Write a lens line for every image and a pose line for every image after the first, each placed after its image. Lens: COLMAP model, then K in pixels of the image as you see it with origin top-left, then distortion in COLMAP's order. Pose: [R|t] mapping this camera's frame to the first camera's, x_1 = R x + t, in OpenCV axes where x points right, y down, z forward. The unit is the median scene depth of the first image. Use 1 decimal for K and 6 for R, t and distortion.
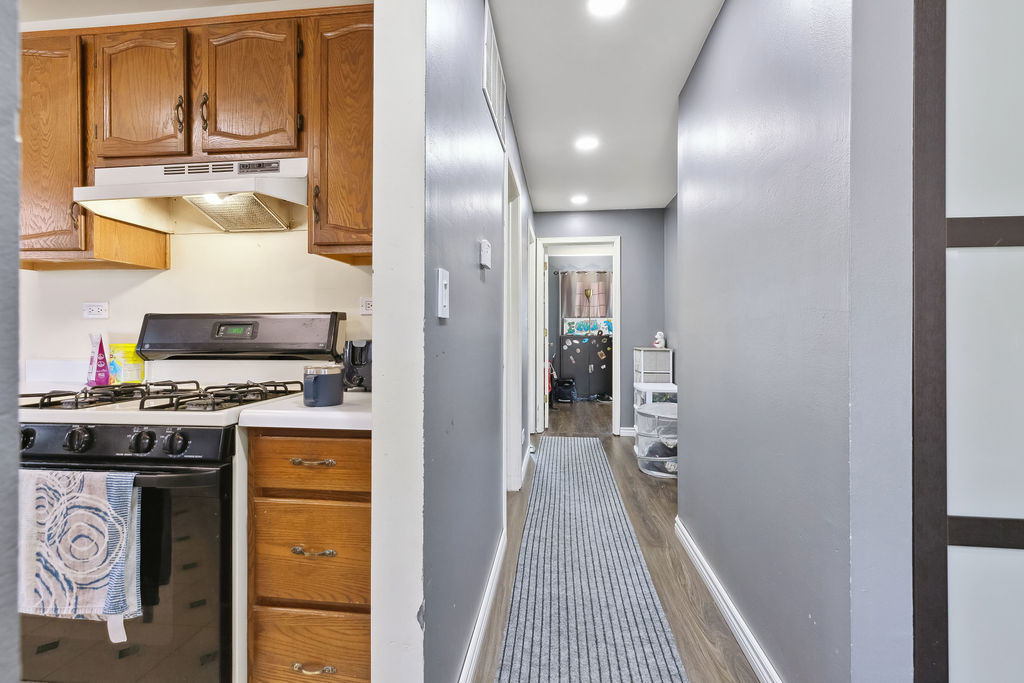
lens RADIAL K [[469.6, 0, 509.9], [0, 469.6, 332.4], [0, 0, 1]] dist [0.002634, -0.000117]
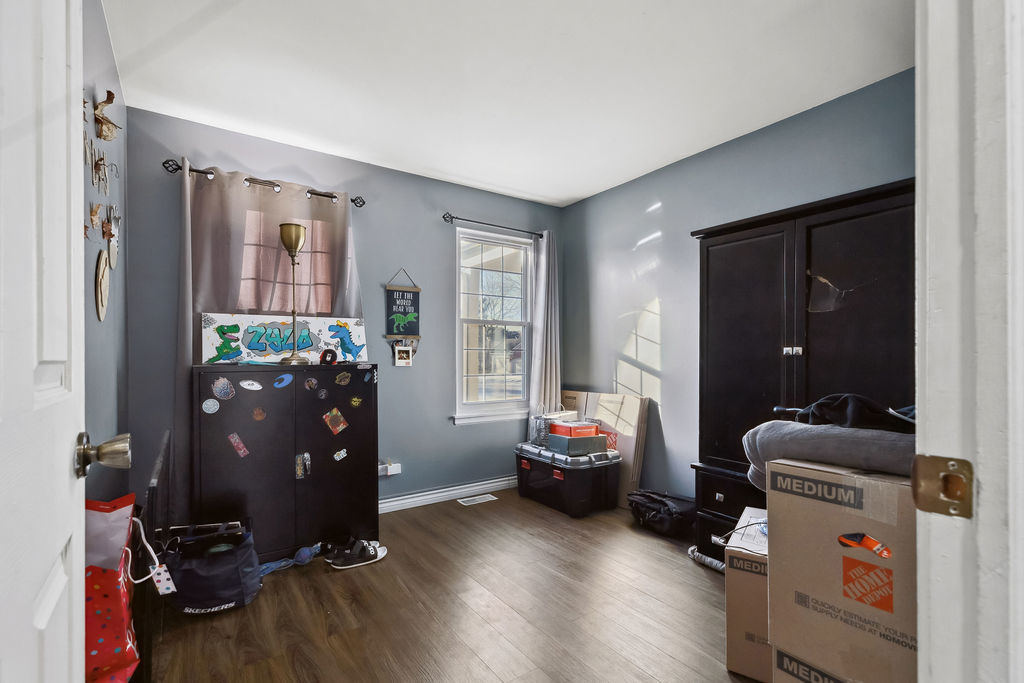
lens RADIAL K [[469.6, 0, 499.5], [0, 469.6, 356.9], [0, 0, 1]] dist [0.002634, -0.000117]
pose [[0.765671, -0.001413, 0.643231, 0.064013], [0.005730, 0.999973, -0.004623, 0.003314], [-0.643207, 0.007225, 0.765658, 0.628630]]
